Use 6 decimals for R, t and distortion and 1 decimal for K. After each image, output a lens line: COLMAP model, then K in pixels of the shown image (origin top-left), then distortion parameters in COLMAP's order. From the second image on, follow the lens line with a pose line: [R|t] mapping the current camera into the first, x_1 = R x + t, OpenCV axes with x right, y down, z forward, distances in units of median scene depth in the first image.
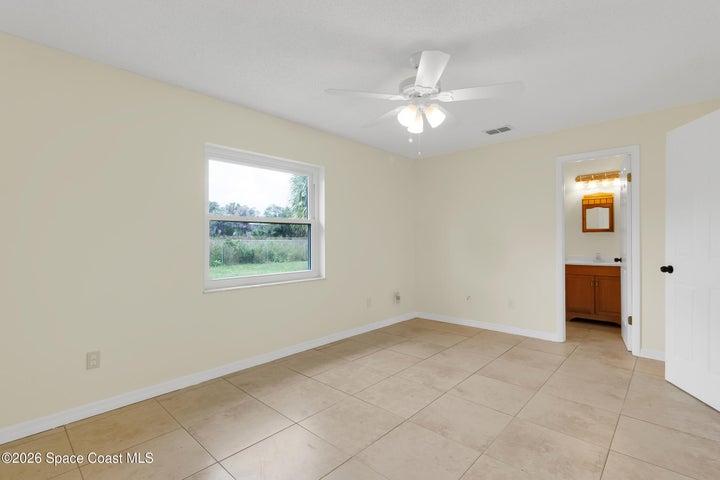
lens RADIAL K [[337.4, 0, 362.8], [0, 337.4, 236.0], [0, 0, 1]] dist [0.001493, 0.000047]
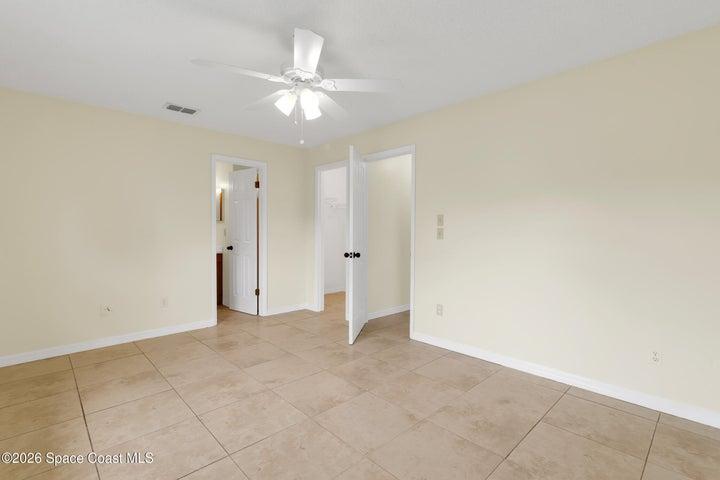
lens RADIAL K [[337.4, 0, 362.8], [0, 337.4, 236.0], [0, 0, 1]] dist [0.001493, 0.000047]
pose [[0.061303, -0.008824, 0.998080, -0.627796], [-0.007194, 0.999931, 0.009283, 0.017283], [-0.998093, -0.007749, 0.061235, 0.621581]]
